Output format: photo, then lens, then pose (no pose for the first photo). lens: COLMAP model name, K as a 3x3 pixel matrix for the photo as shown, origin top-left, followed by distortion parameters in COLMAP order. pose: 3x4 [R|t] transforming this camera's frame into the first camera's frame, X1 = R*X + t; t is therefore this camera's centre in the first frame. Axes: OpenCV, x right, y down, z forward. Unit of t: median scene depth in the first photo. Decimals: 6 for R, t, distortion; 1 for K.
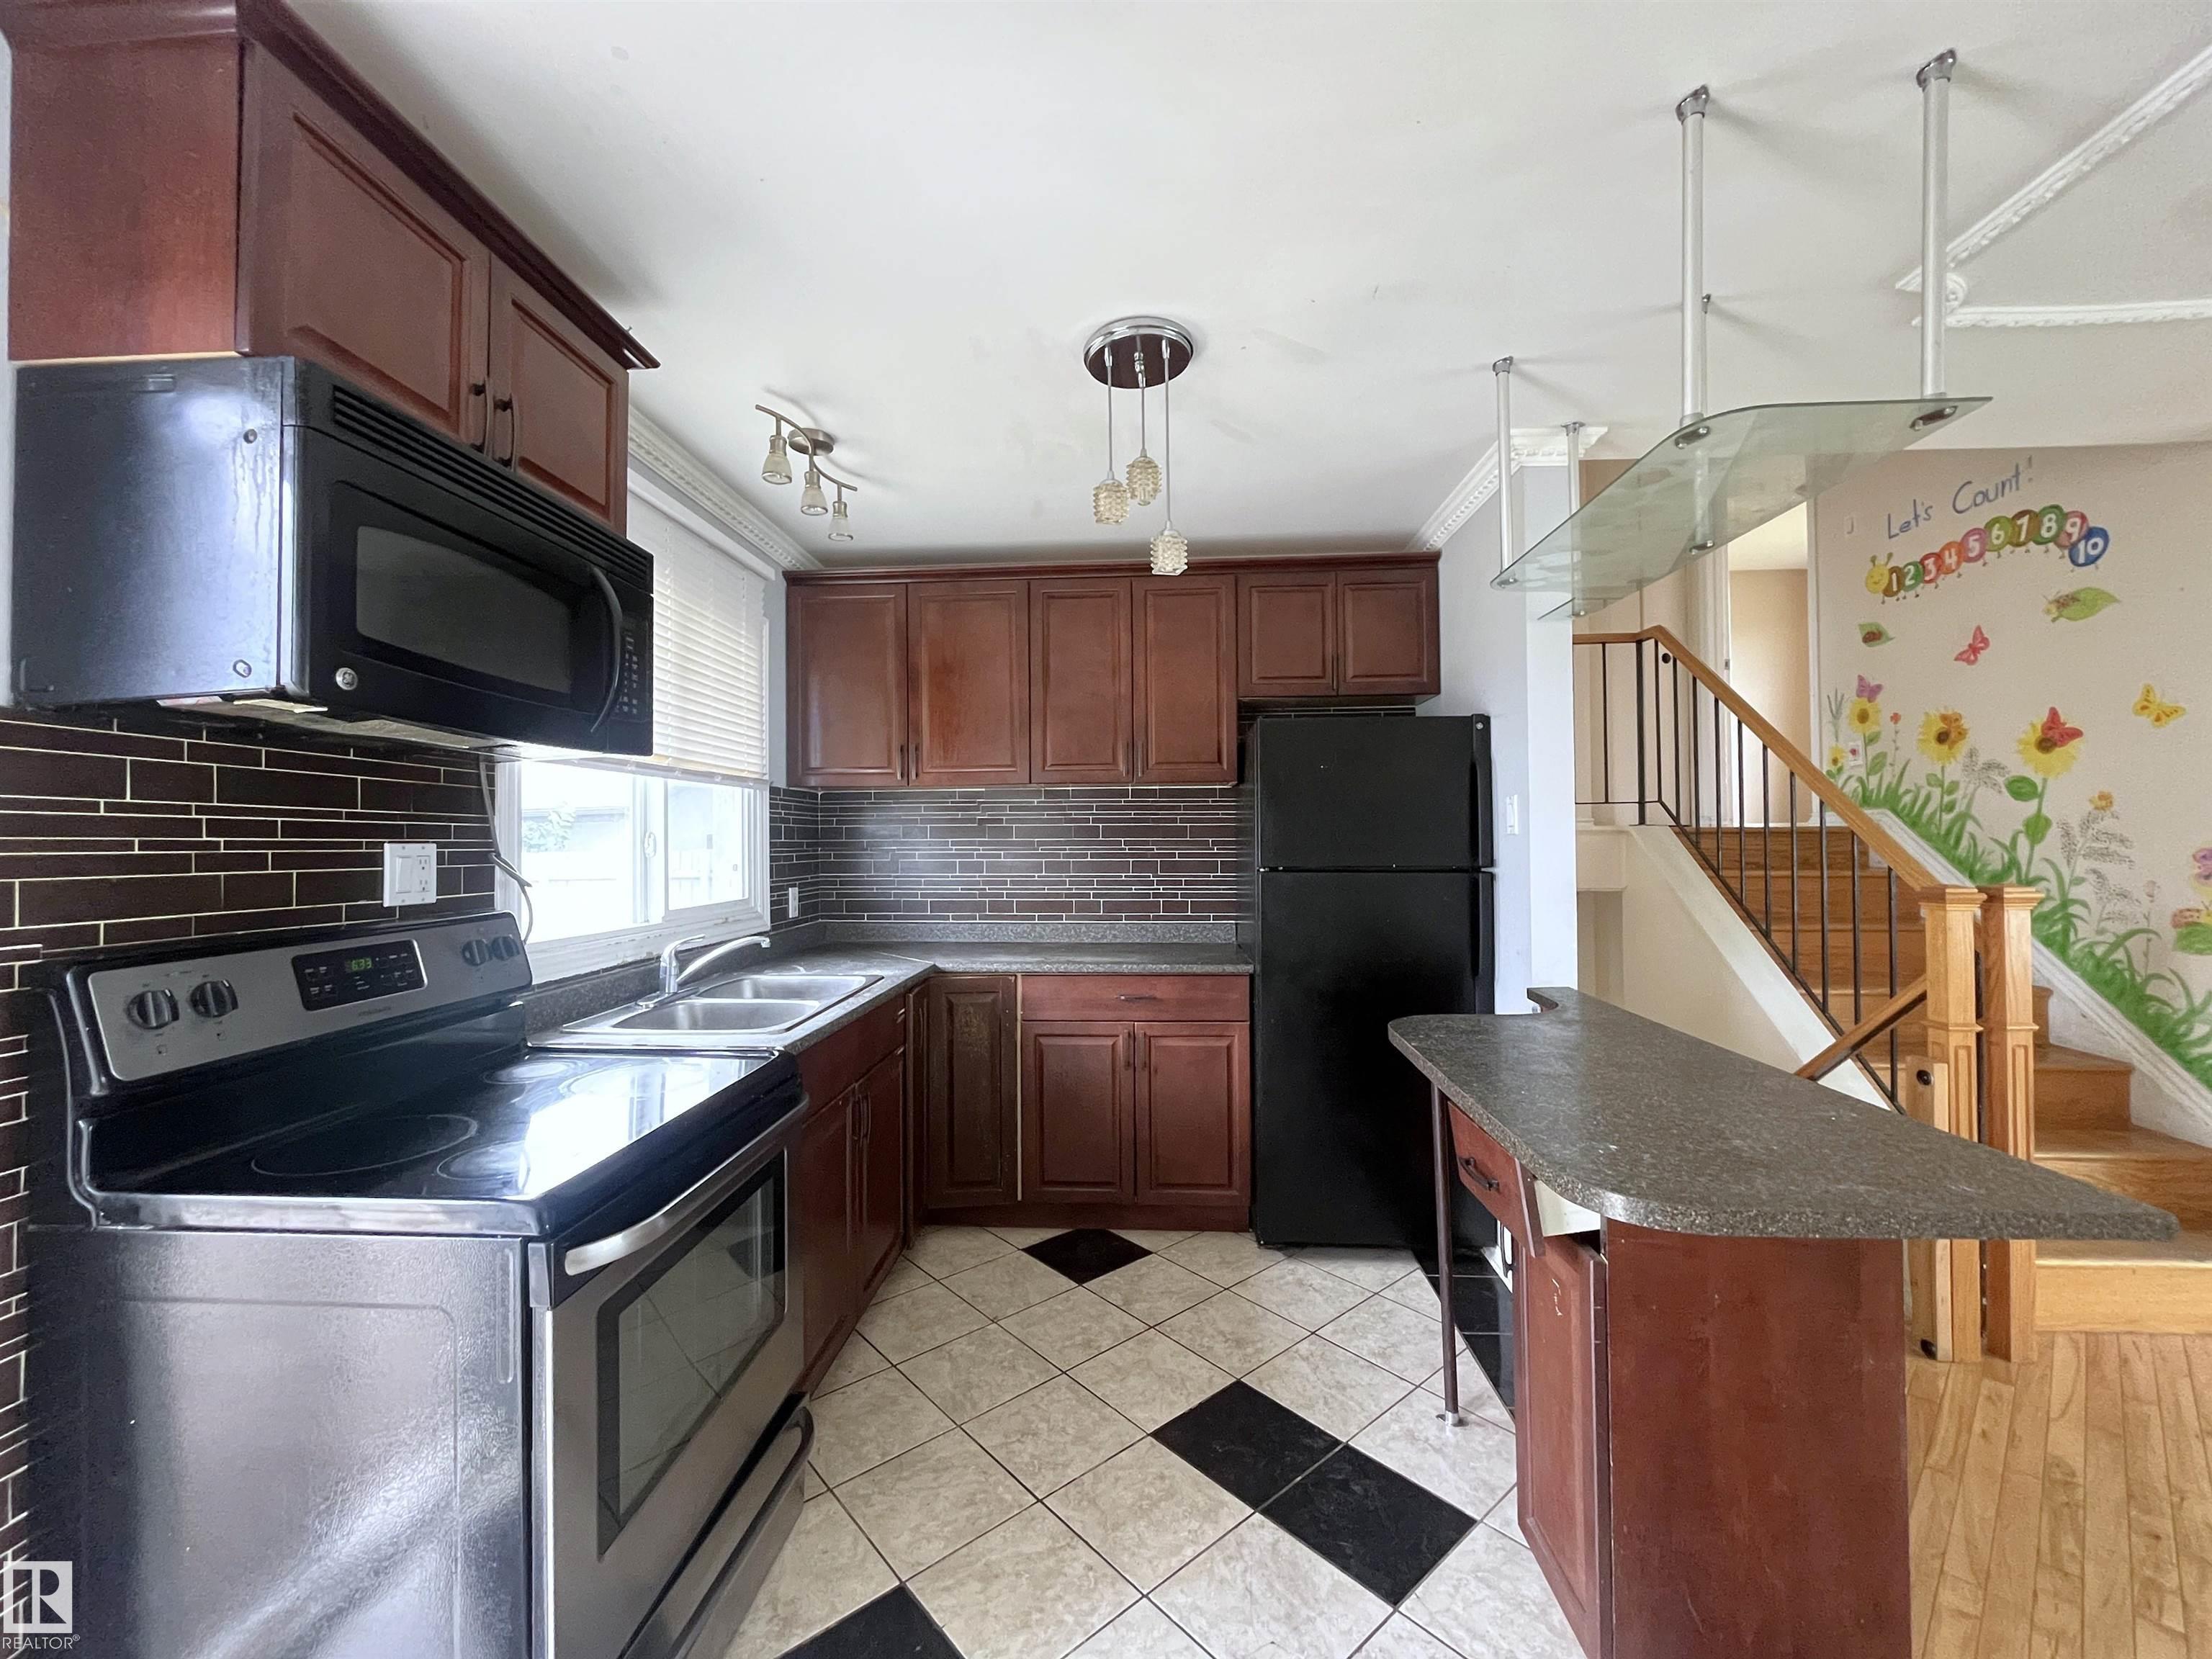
lens RADIAL K [[930.9, 0, 1106.0], [0, 930.9, 829.5], [0, 0, 1]] dist [-0.000027, -0.000004]
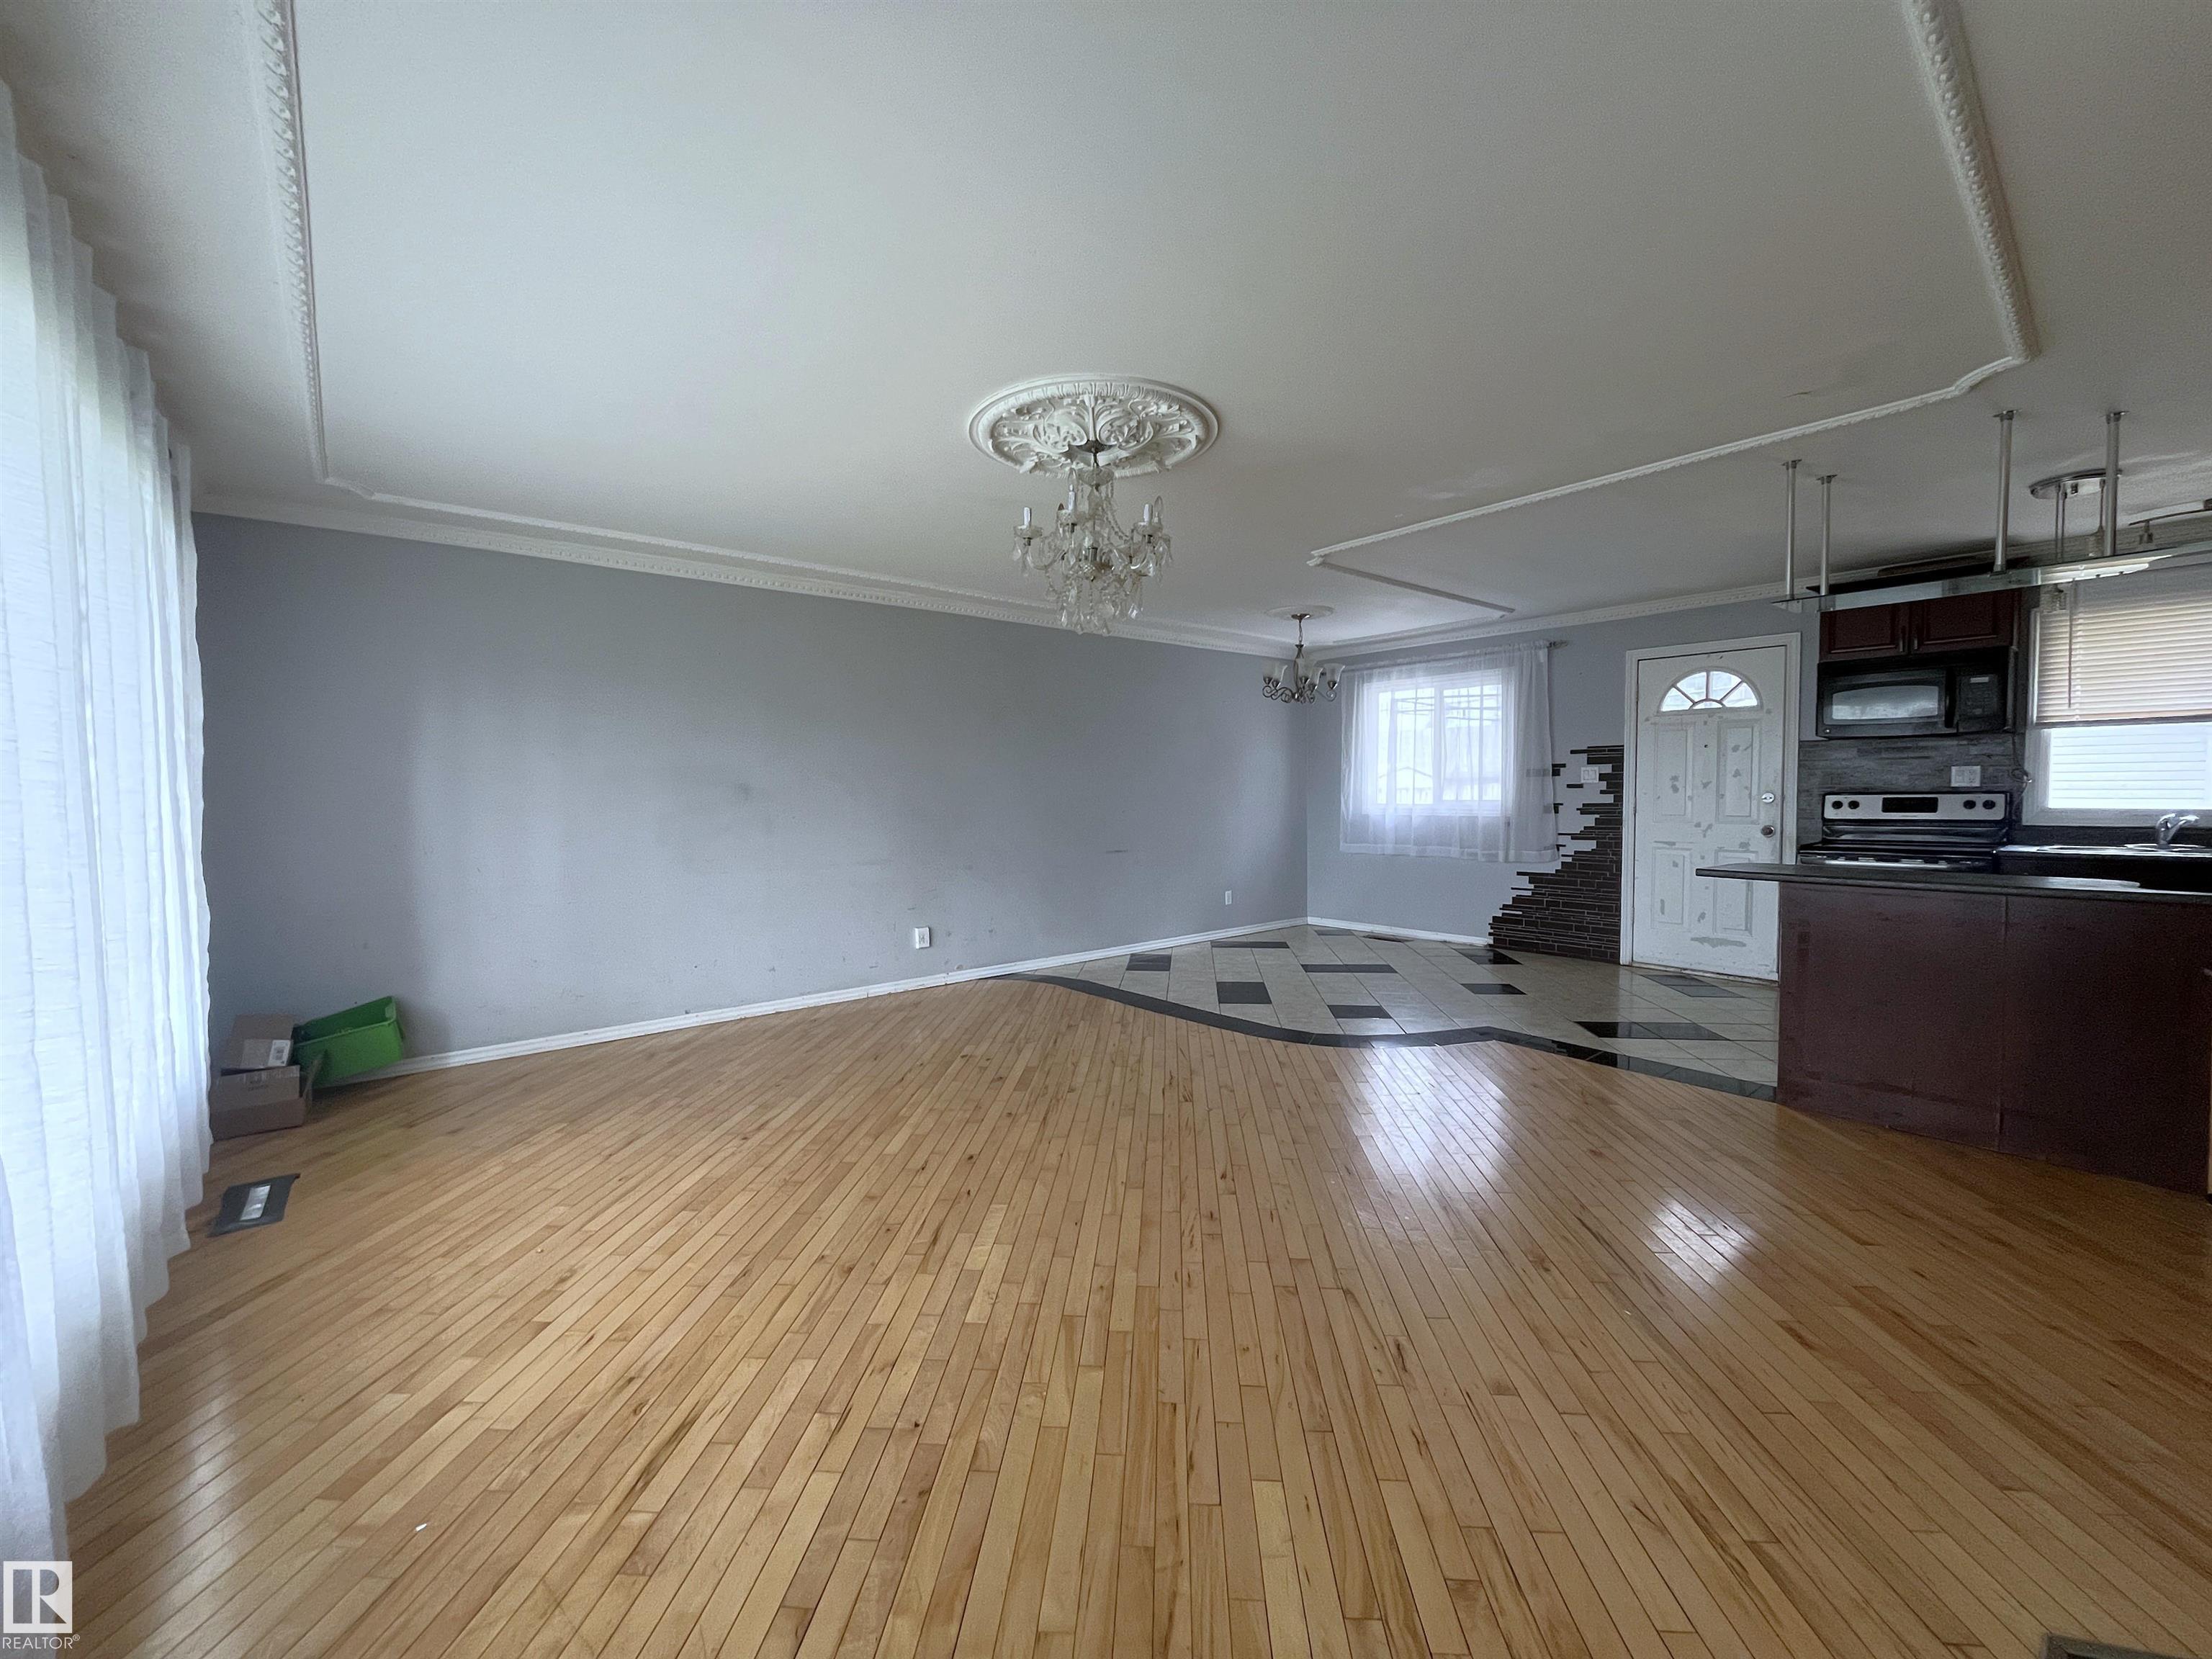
lens RADIAL K [[891.2, 0, 1100.2], [0, 891.2, 829.2], [0, 0, 1]] dist [-0.001576, -0.000400]
pose [[-0.728809, 0.047309, -0.683080, 3.254307], [0.026488, 0.998811, 0.040915, 0.029487], [0.684204, 0.011726, -0.729196, 1.216086]]
